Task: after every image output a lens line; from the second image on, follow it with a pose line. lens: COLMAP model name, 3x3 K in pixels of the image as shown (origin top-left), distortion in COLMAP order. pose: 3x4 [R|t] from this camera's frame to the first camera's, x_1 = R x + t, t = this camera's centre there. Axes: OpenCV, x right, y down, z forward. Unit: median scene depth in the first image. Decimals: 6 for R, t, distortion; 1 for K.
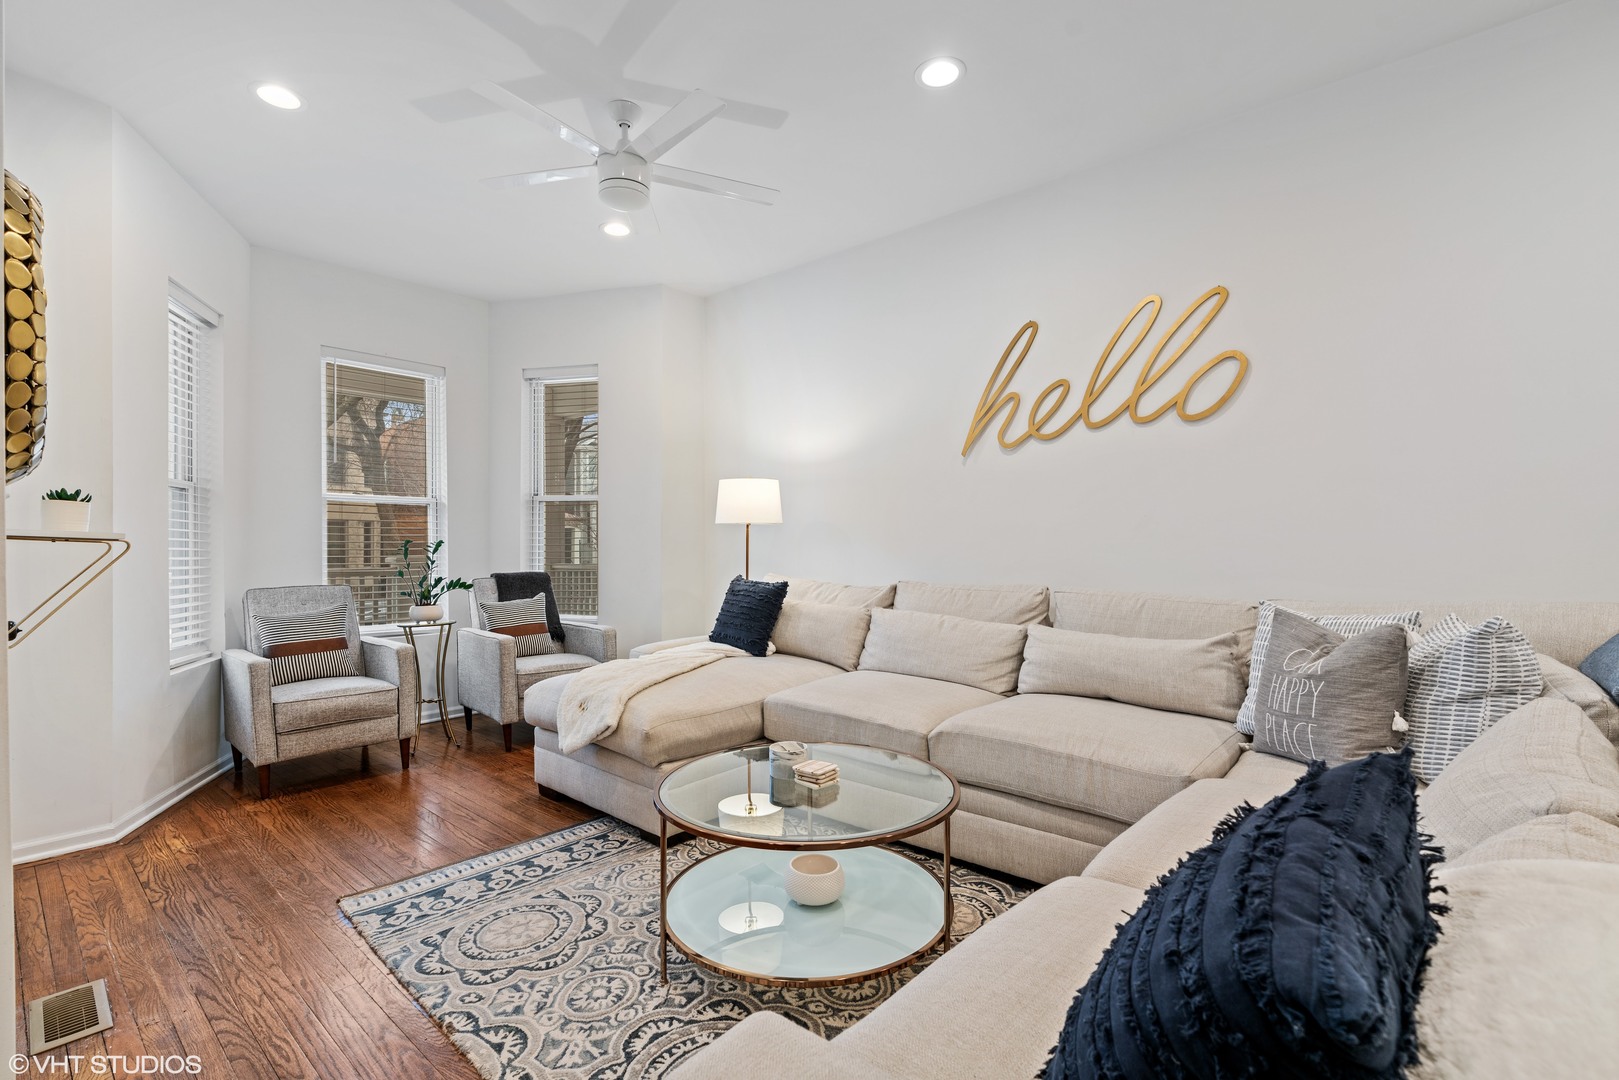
lens RADIAL K [[723.1, 0, 813.2], [0, 723.1, 538.5], [0, 0, 1]] dist [-0.003523, 0.000979]
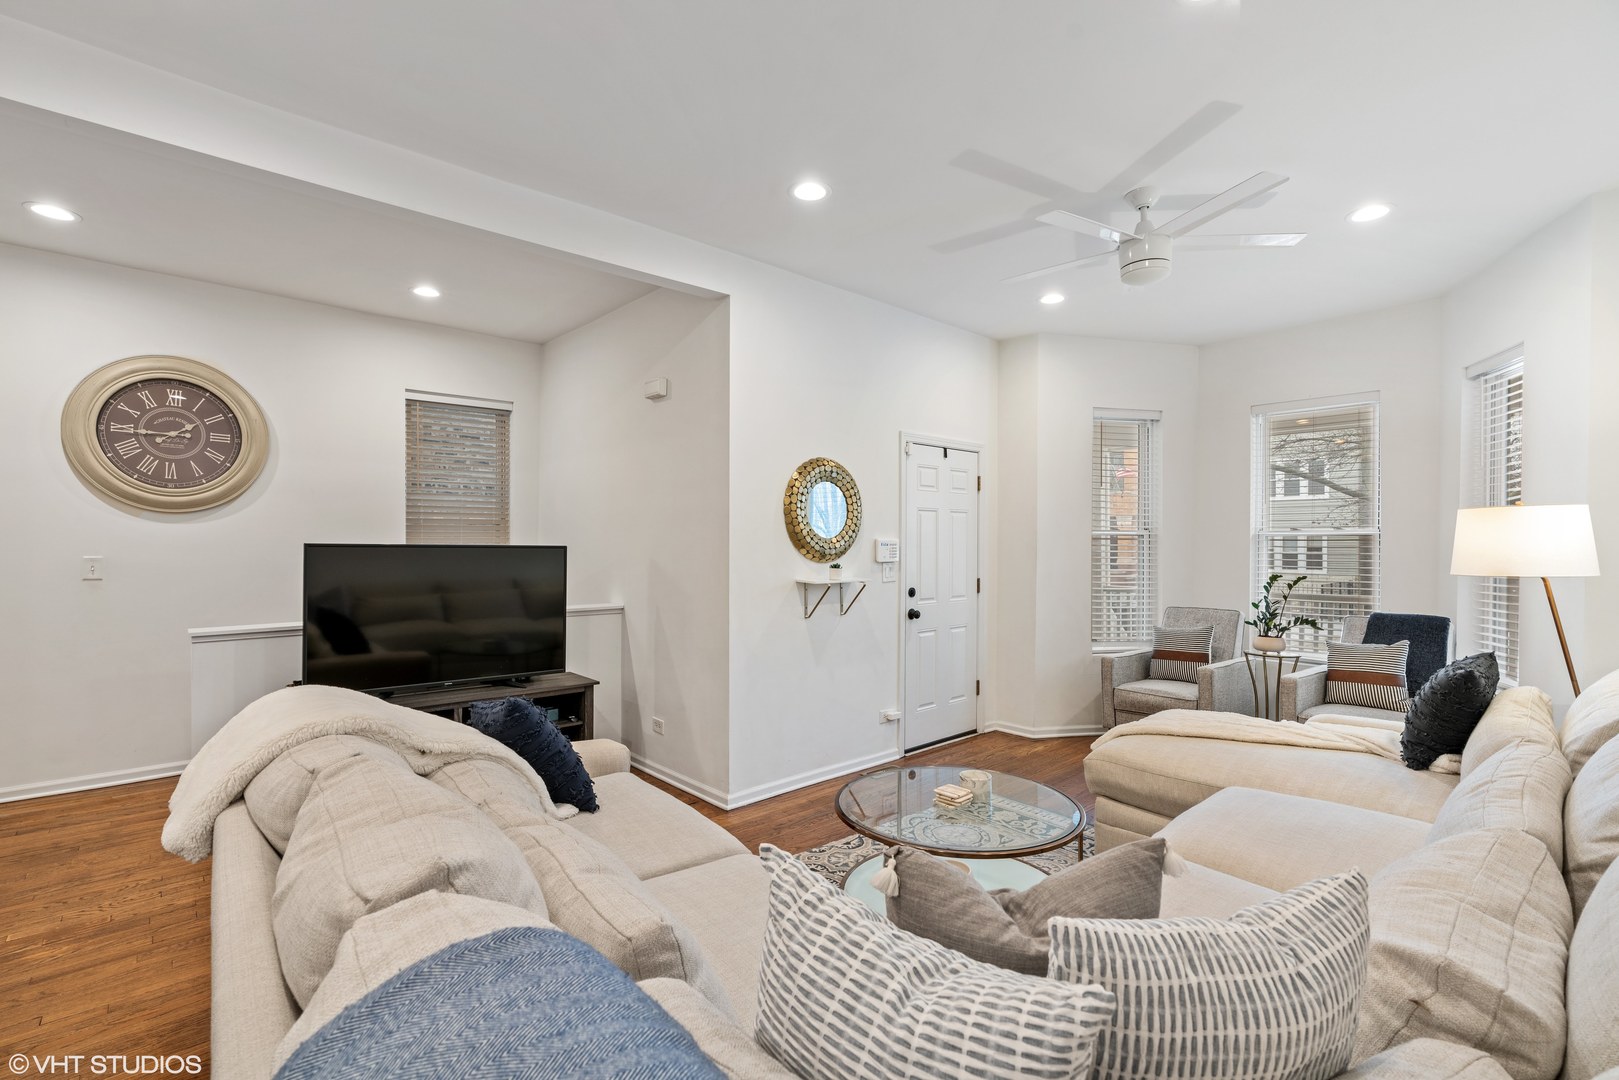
lens RADIAL K [[723.1, 0, 822.8], [0, 723.1, 541.7], [0, 0, 1]] dist [-0.003523, 0.000979]
pose [[-0.098793, -0.004847, -0.995096, 0.922993], [0.000541, 0.999988, -0.004924, -0.069209], [0.995108, -0.001025, -0.098790, 0.670616]]
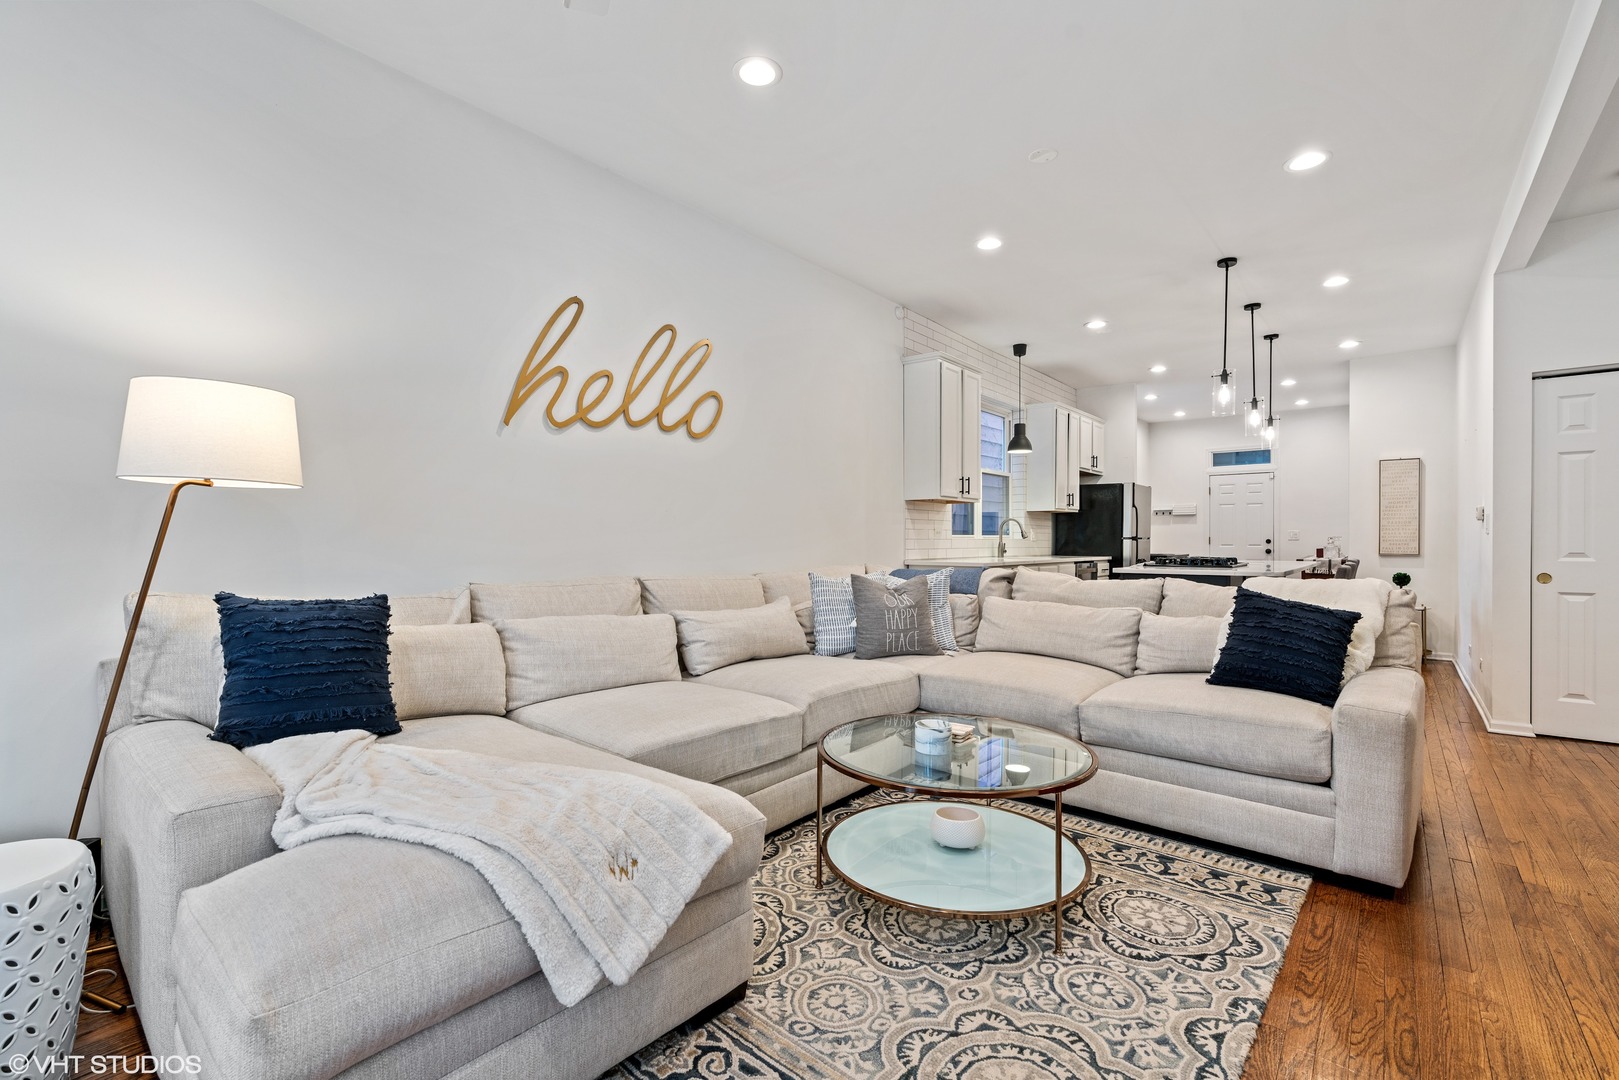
lens RADIAL K [[723.1, 0, 801.6], [0, 723.1, 547.9], [0, 0, 1]] dist [-0.003523, 0.000979]
pose [[-0.018605, -0.003918, 0.999819, -0.828712], [-0.004539, 0.999982, 0.003834, 0.025699], [-0.999817, -0.004467, -0.018622, 0.939663]]
